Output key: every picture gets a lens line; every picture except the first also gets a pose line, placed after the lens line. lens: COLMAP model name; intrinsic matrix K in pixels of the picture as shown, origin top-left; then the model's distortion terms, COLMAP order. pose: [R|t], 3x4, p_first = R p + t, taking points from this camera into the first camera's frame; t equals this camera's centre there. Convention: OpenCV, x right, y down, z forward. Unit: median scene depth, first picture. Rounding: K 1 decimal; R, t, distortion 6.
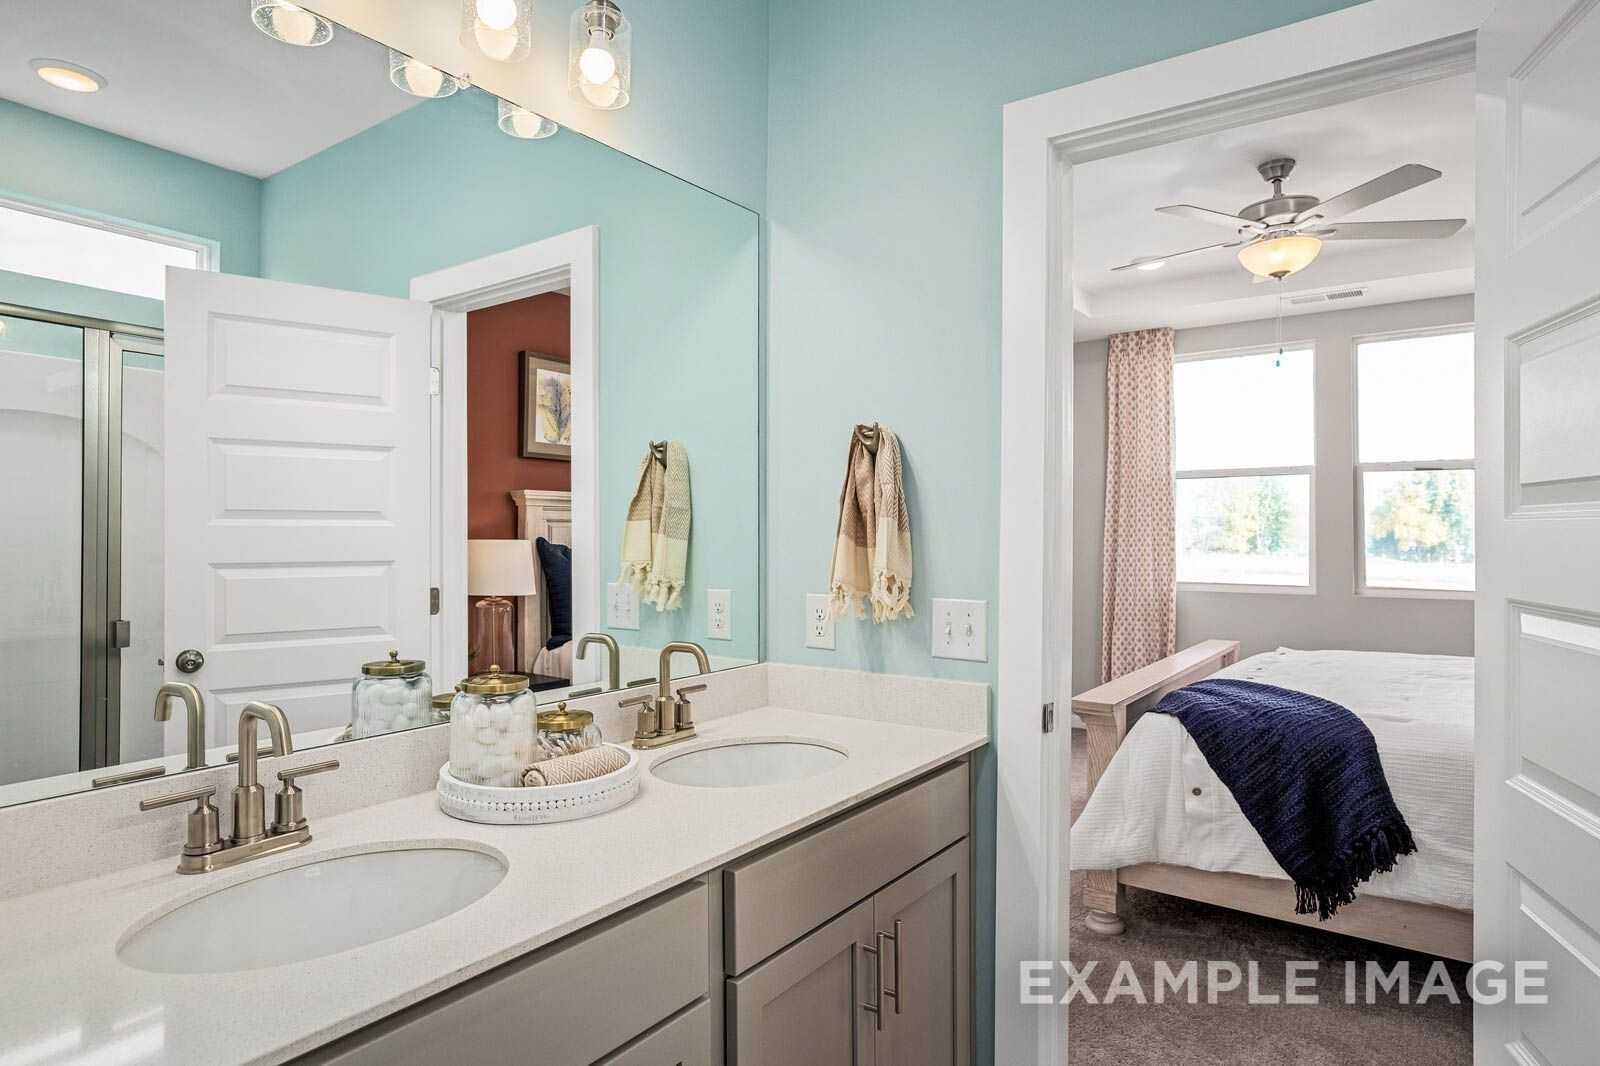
lens RADIAL K [[853.2, 0, 801.1], [0, 853.2, 524.3], [0, 0, 1]] dist [0.002884, 0.000929]
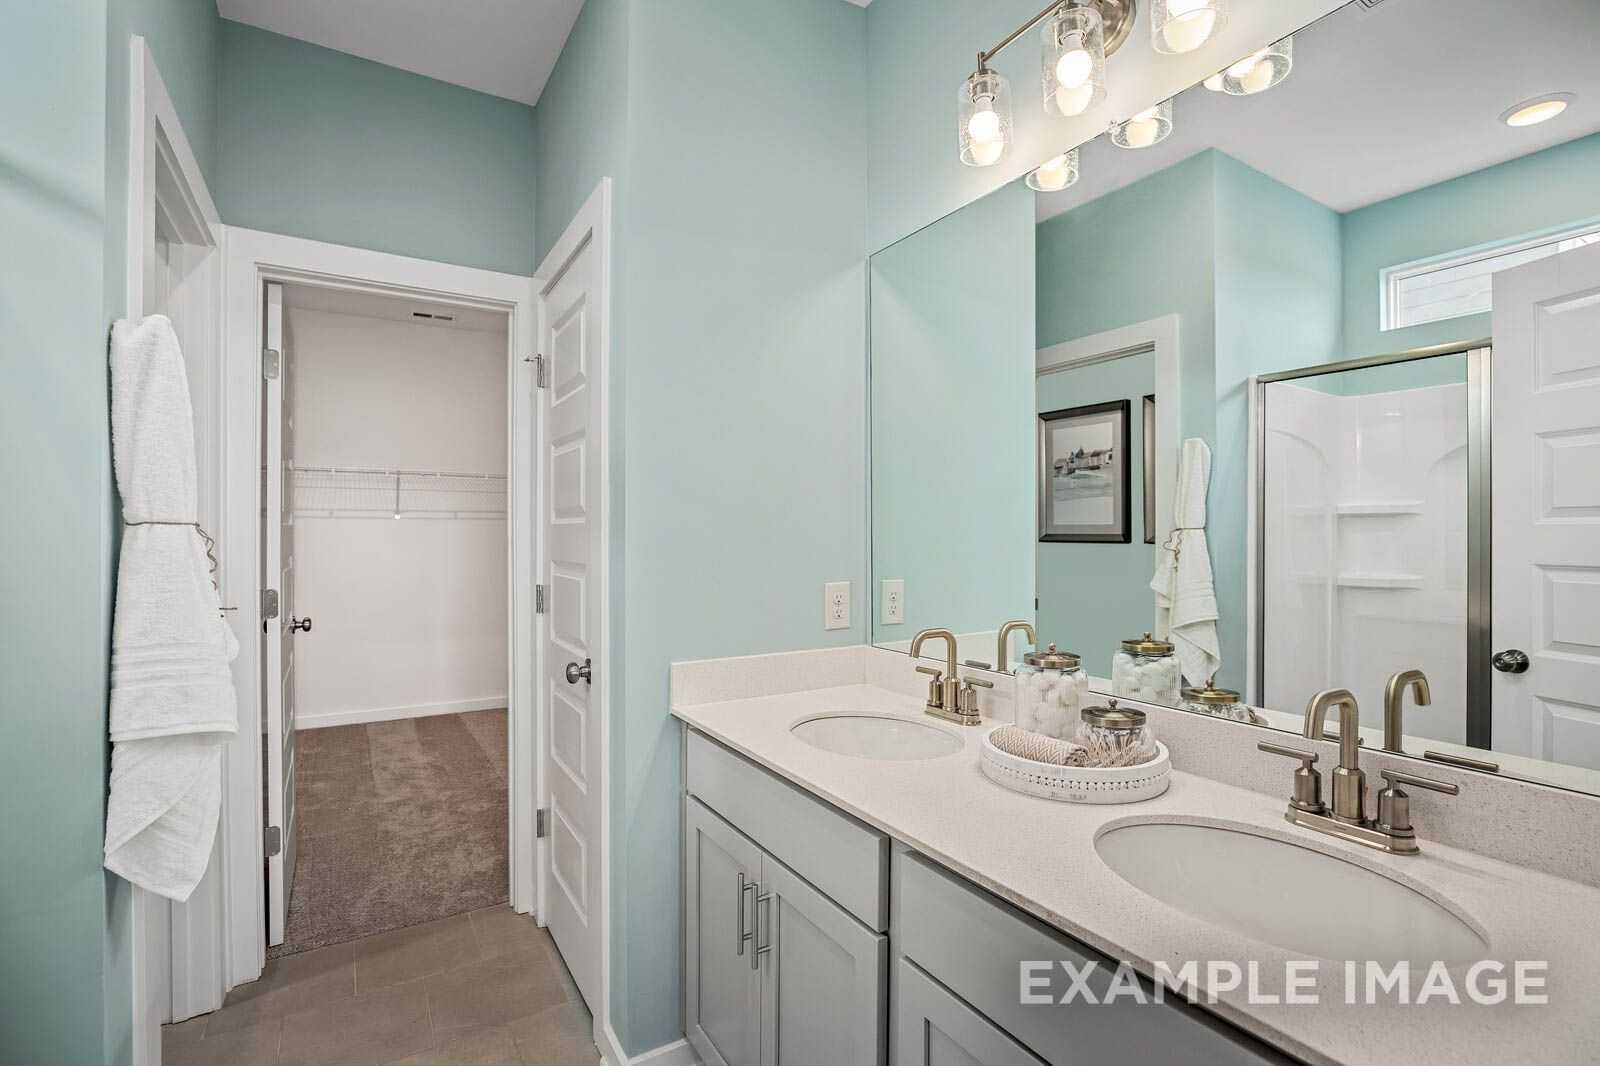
lens RADIAL K [[743.0, 0, 808.3], [0, 743.0, 536.7], [0, 0, 1]] dist [-0.021988, 0.000199]
pose [[-0.366387, -0.007127, -0.930435, 0.659710], [0.000582, 0.999969, -0.007888, 0.032240], [0.930462, -0.003432, -0.366371, 1.027067]]
